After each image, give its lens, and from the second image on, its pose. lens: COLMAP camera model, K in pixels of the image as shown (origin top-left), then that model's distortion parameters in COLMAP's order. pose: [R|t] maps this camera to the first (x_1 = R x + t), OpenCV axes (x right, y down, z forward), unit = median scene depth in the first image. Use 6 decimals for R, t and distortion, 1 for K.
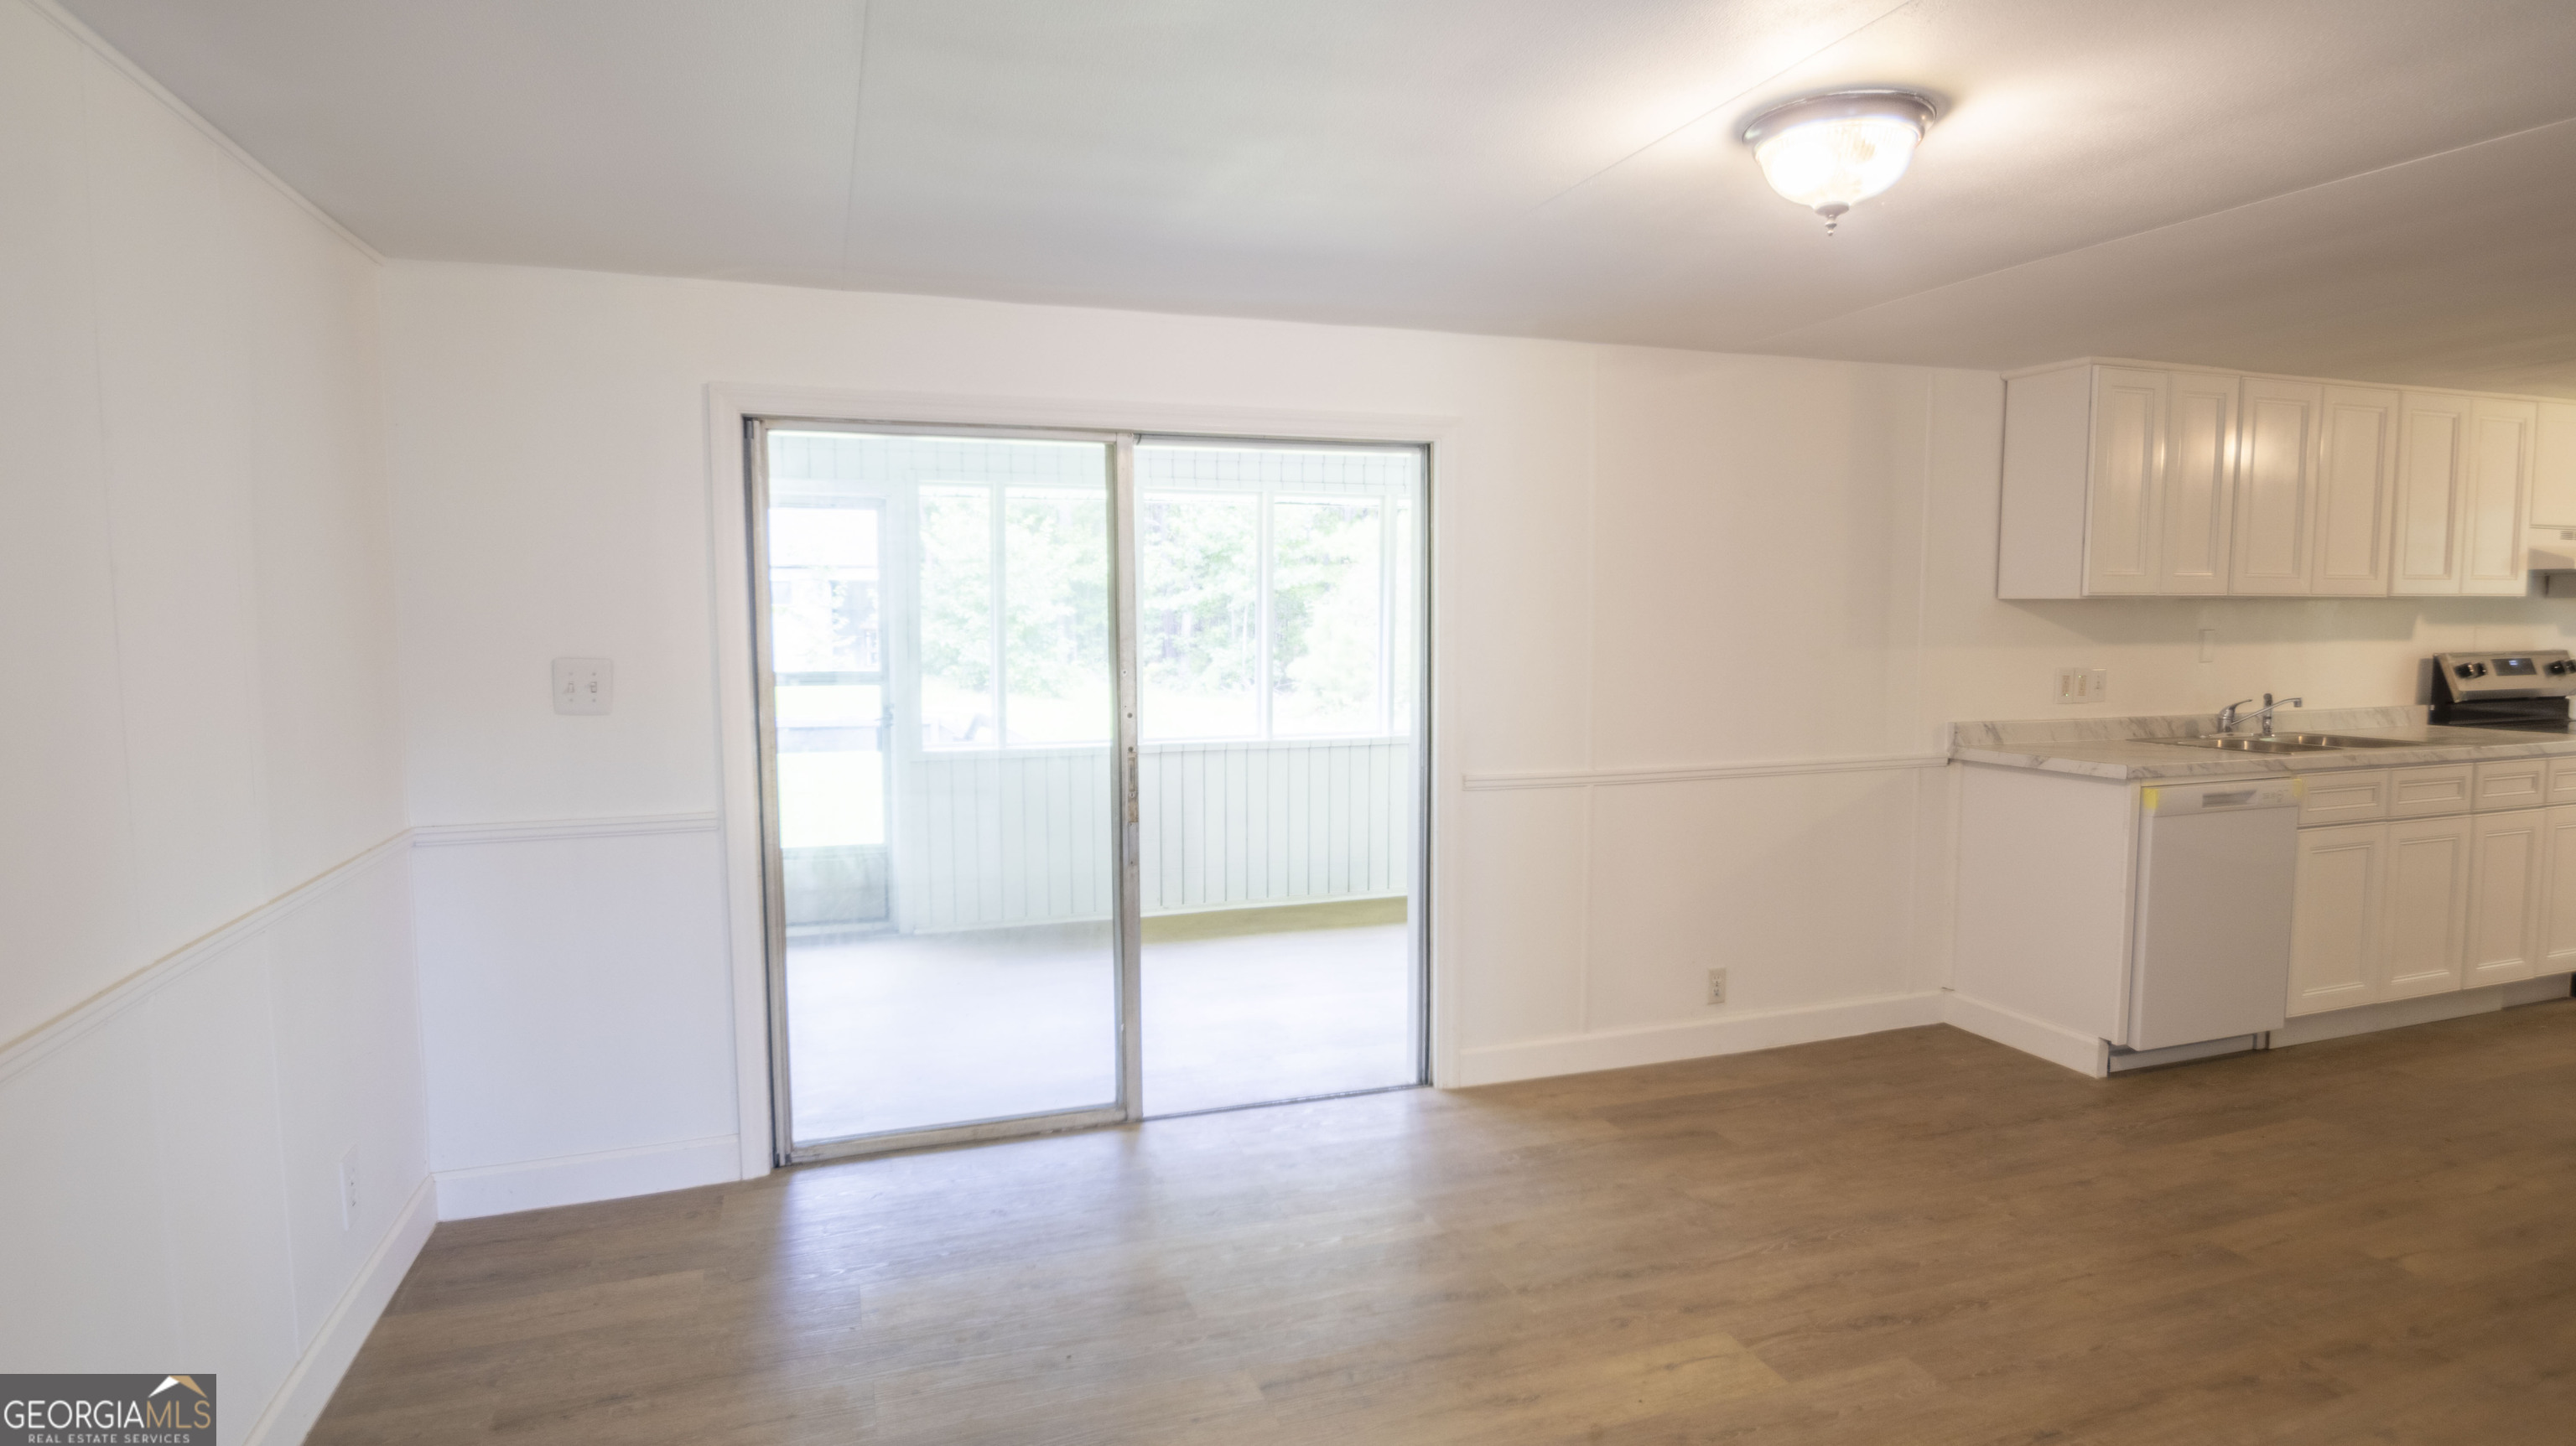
lens RADIAL K [[1339.8, 0, 1288.0], [0, 1339.8, 723.0], [0, 0, 1]] dist [-0.010860, -0.013638]
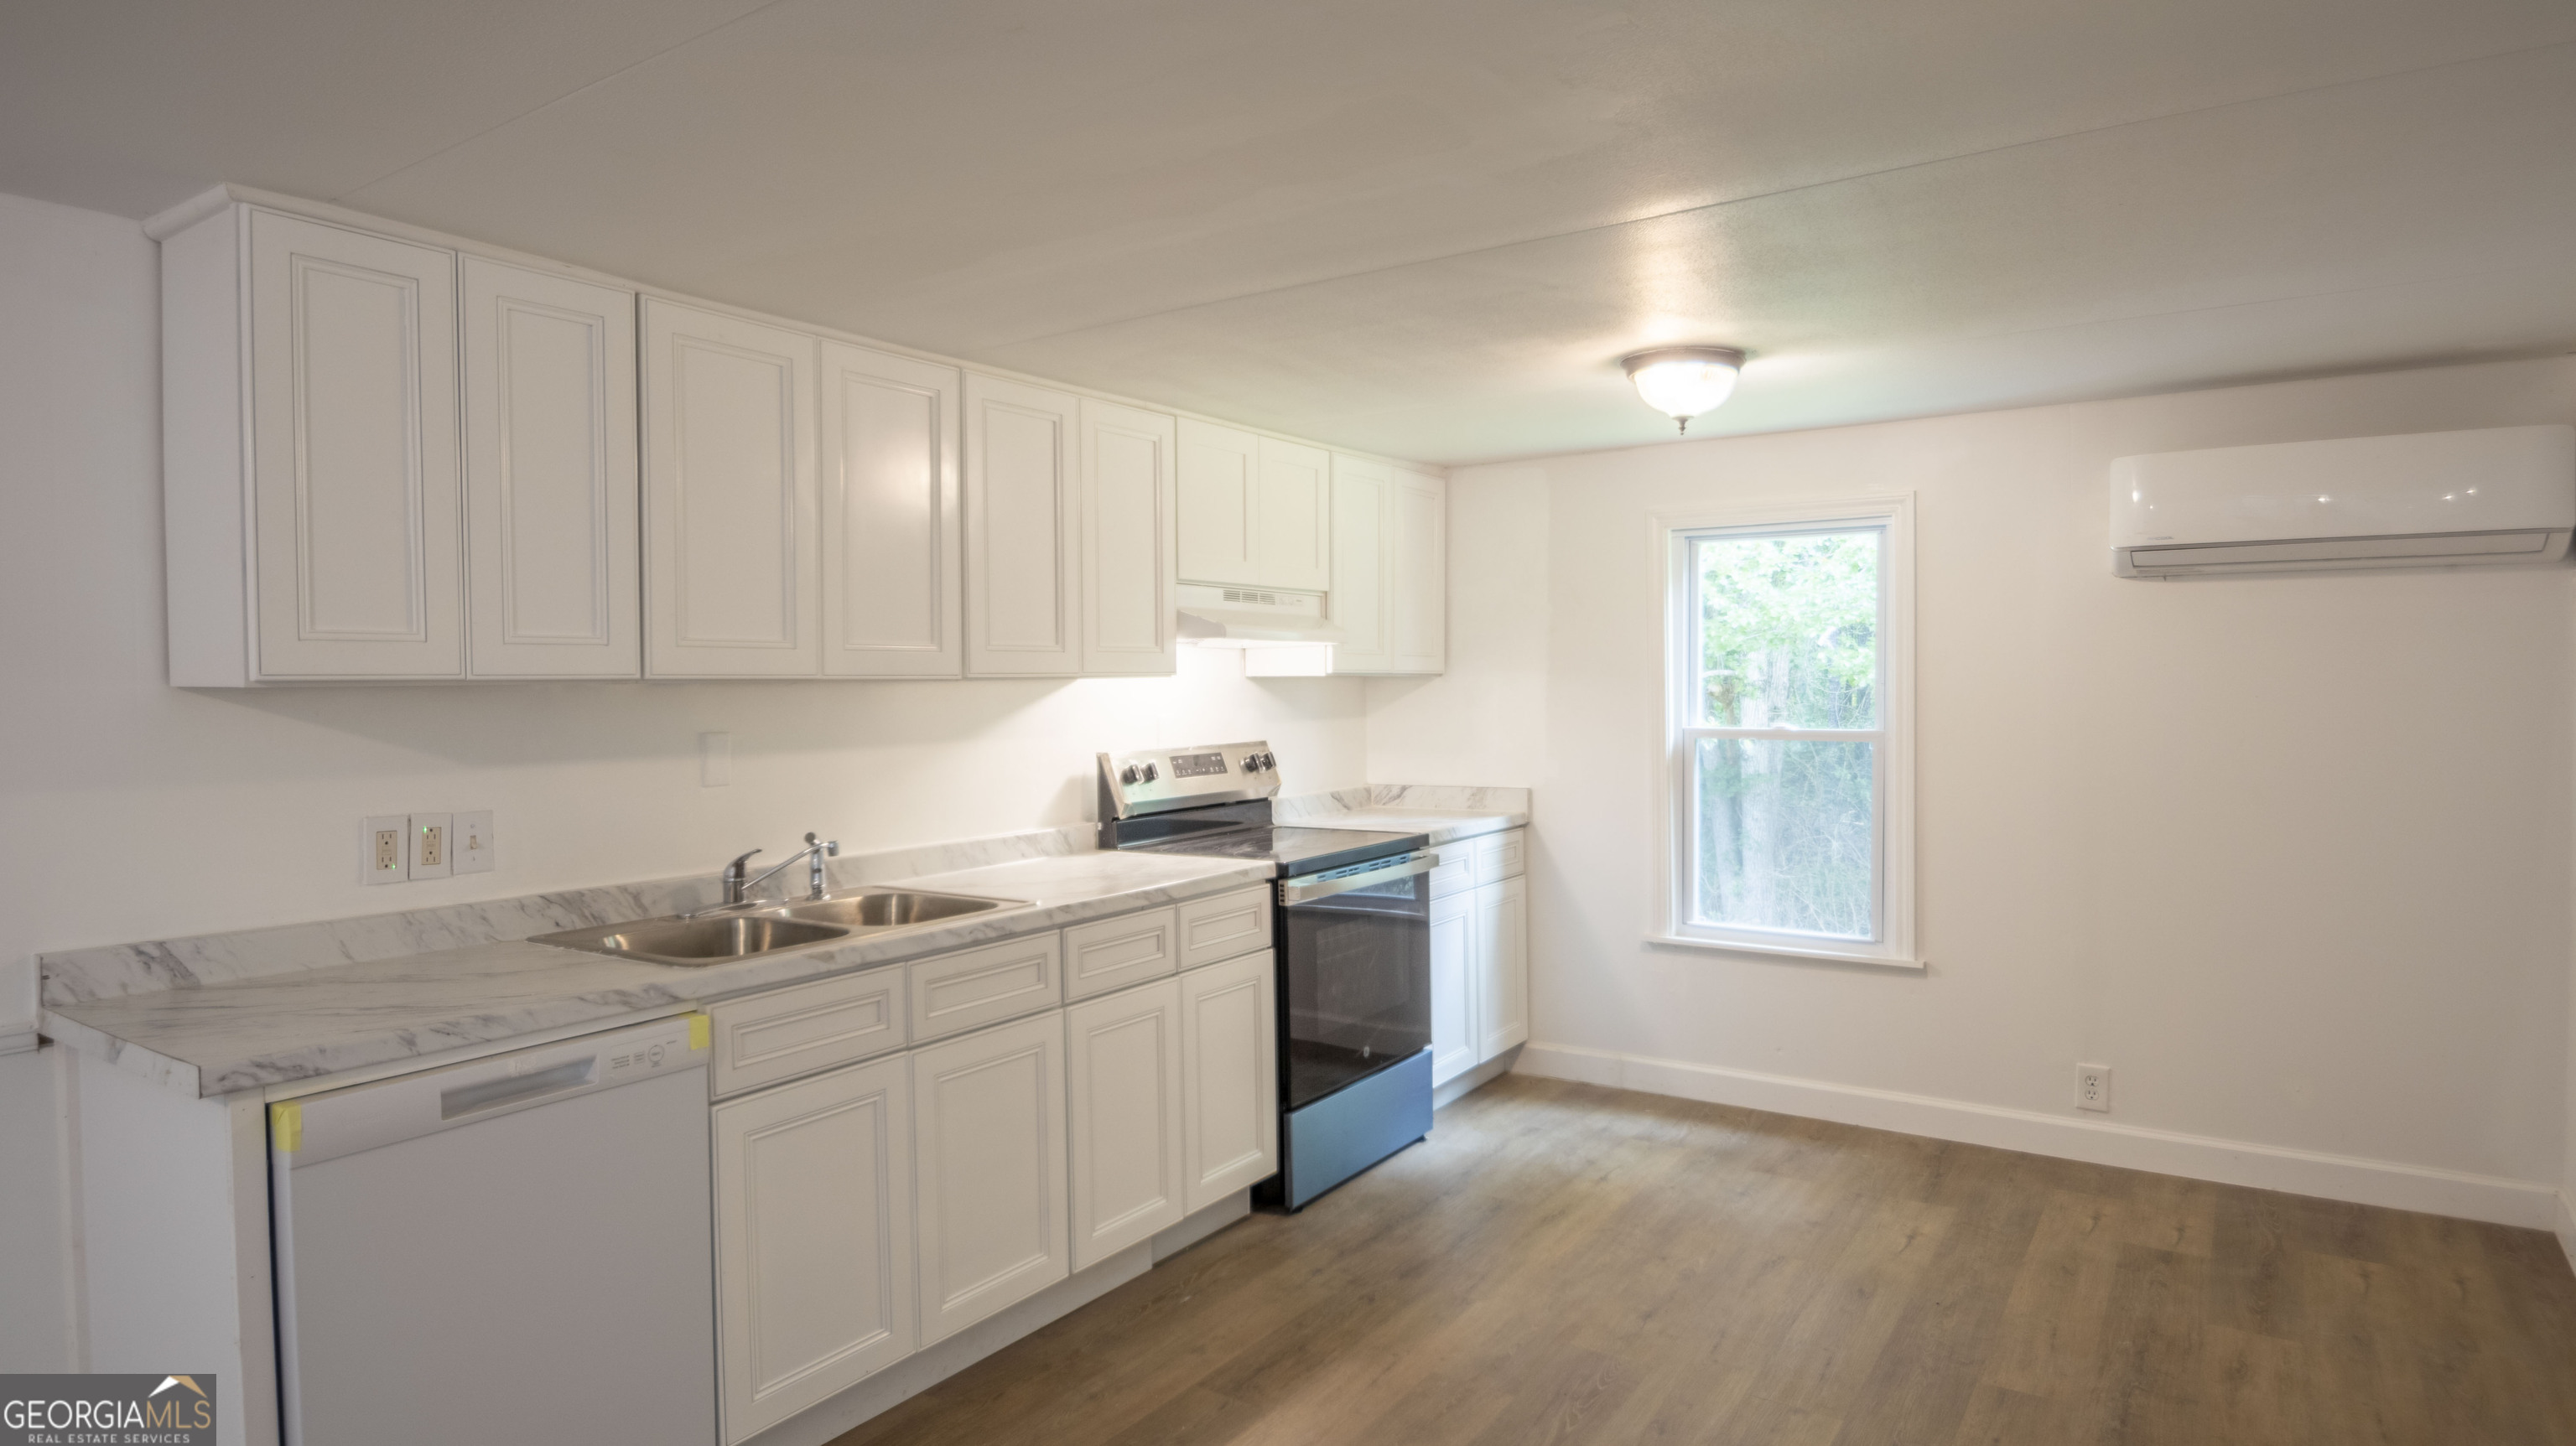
lens RADIAL K [[1412.3, 0, 1288.0], [0, 1412.3, 723.0], [0, 0, 1]] dist [0.000542, -0.027174]
pose [[0.799150, -0.019899, 0.600803, 0.583435], [0.054039, 0.997783, -0.038832, -0.040333], [-0.598698, 0.063499, 0.798454, 0.369846]]
